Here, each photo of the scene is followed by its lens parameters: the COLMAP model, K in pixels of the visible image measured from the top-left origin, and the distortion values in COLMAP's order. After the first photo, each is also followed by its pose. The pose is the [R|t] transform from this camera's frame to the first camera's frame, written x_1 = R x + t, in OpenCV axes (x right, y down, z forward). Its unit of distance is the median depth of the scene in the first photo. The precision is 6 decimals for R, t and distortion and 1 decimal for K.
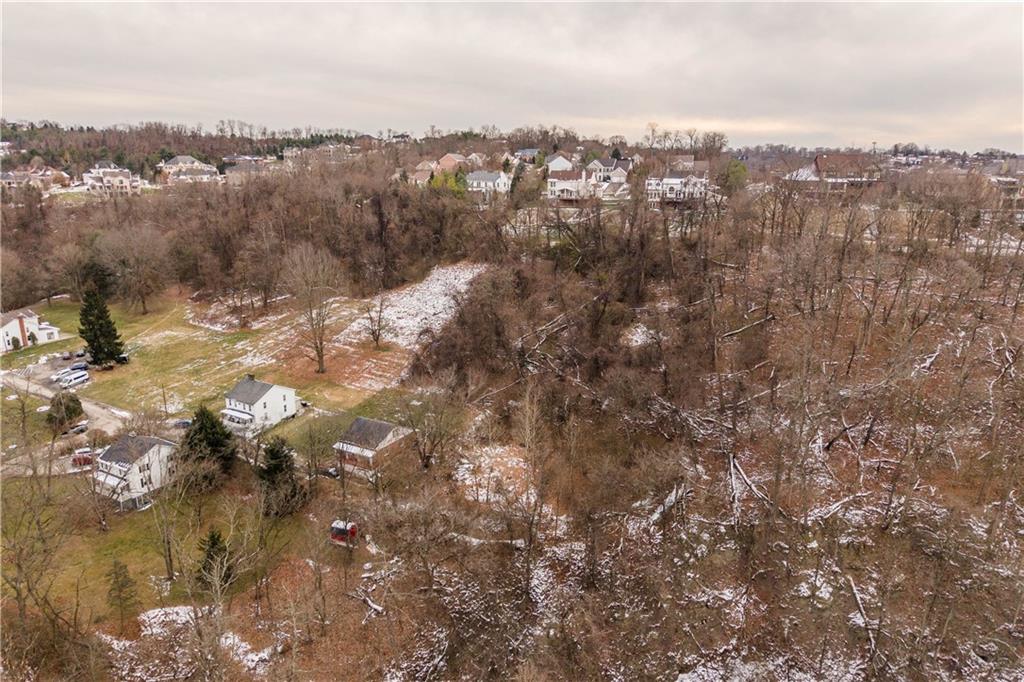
lens RADIAL K [[688.5, 0, 511.5], [0, 688.5, 341.6], [0, 0, 1]] dist [0.033204, -0.042133]
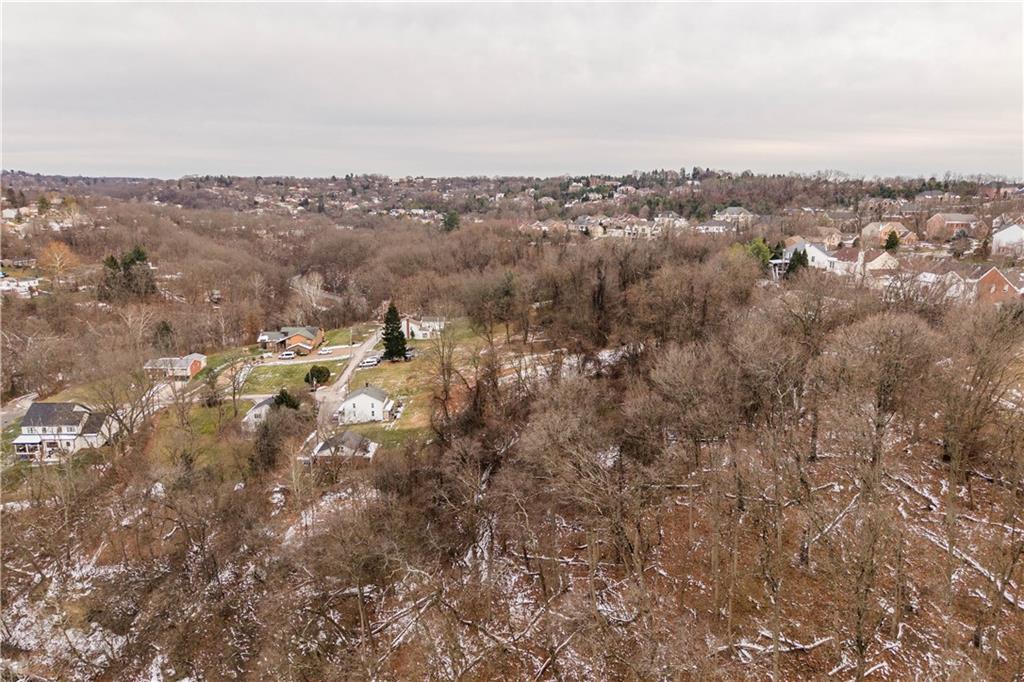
lens RADIAL K [[688.5, 0, 512.4], [0, 688.5, 343.8], [0, 0, 1]] dist [0.033204, -0.042133]
pose [[0.509870, 0.186504, -0.839791, 0.787081], [-0.227236, 0.970741, 0.077622, -0.173010], [0.829697, 0.151254, 0.537332, 0.430687]]
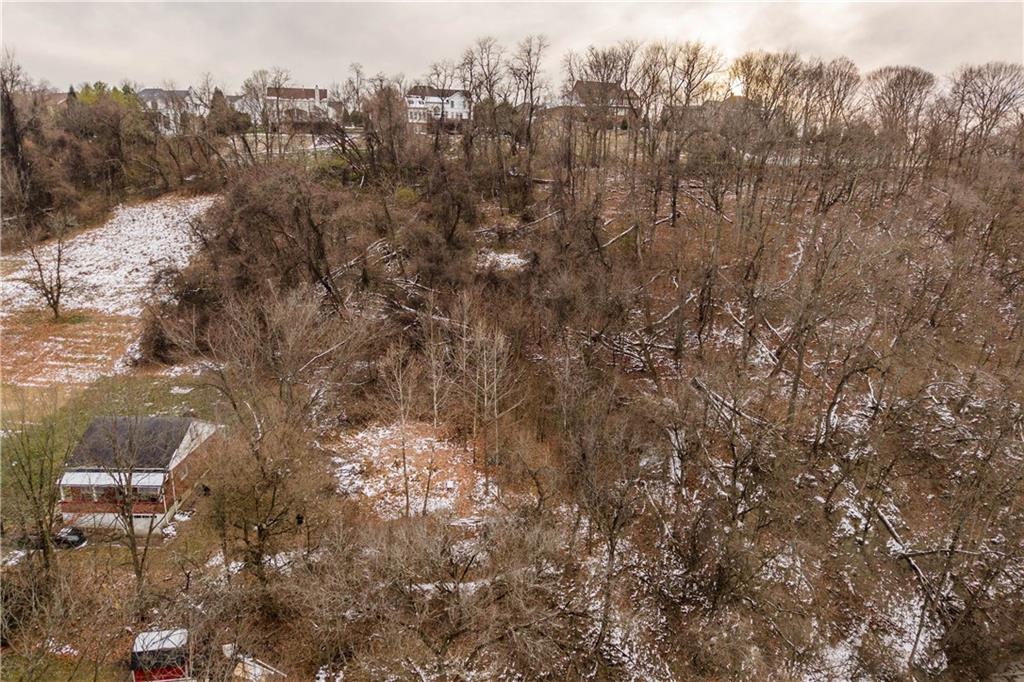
lens RADIAL K [[688.5, 0, 515.0], [0, 688.5, 339.5], [0, 0, 1]] dist [0.033204, -0.042133]
pose [[0.861892, -0.109994, 0.495019, -0.163580], [0.120165, 0.992689, 0.011354, 0.067903], [-0.492649, 0.049698, 0.868808, 0.340243]]
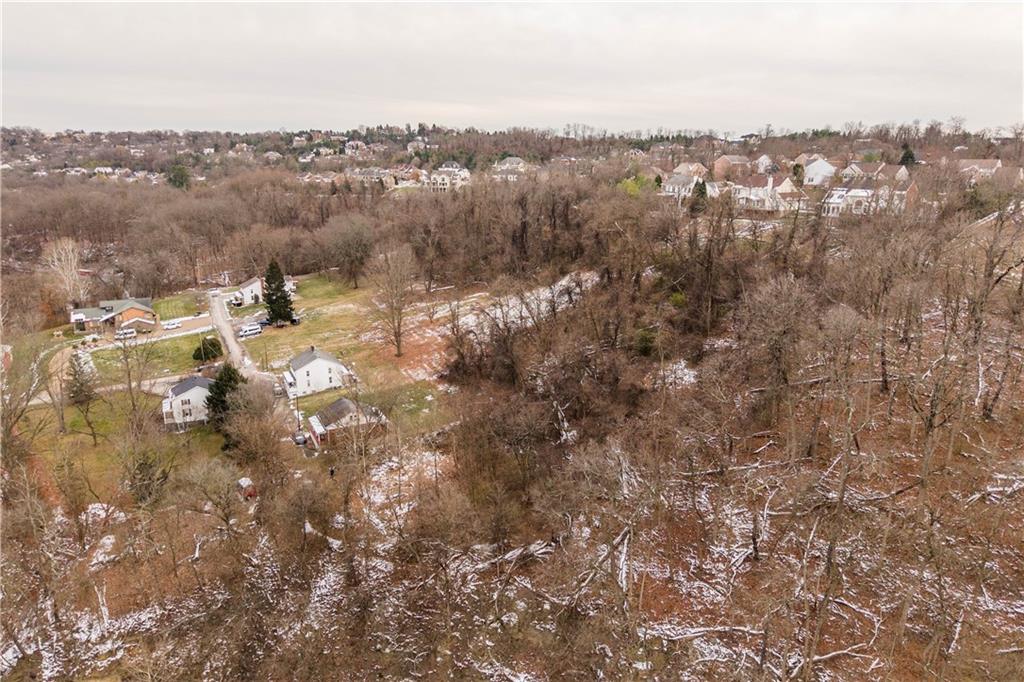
lens RADIAL K [[688.5, 0, 511.6], [0, 688.5, 343.5], [0, 0, 1]] dist [0.033204, -0.042133]
pose [[0.829214, 0.149836, -0.538473, 0.464652], [-0.148362, 0.987843, 0.046411, -0.053486], [0.538881, 0.041404, 0.841363, 0.173041]]
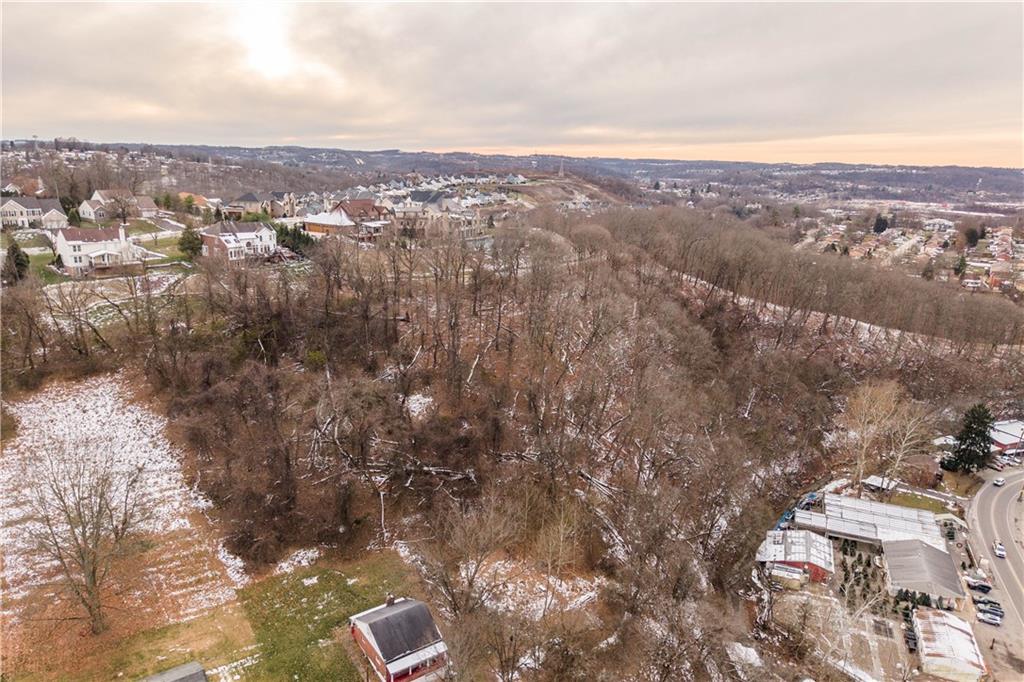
lens RADIAL K [[688.5, 0, 506.1], [0, 688.5, 340.8], [0, 0, 1]] dist [0.033204, -0.042133]
pose [[0.424809, -0.225024, 0.876870, -0.595179], [0.211097, 0.966535, 0.145766, -0.209579], [-0.880327, 0.123181, 0.458094, 0.396637]]
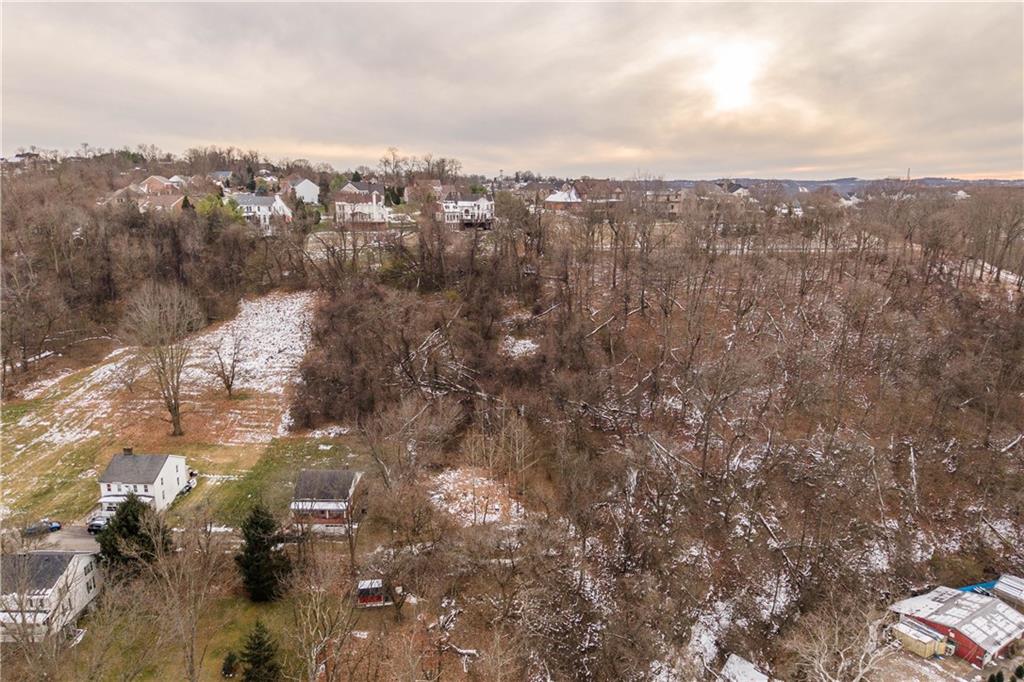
lens RADIAL K [[688.5, 0, 515.2], [0, 688.5, 338.5], [0, 0, 1]] dist [0.033204, -0.042133]
pose [[0.865877, -0.107644, 0.488539, -0.320390], [0.126265, 0.991983, -0.005218, -0.015023], [-0.484060, 0.066204, 0.872527, 0.069281]]
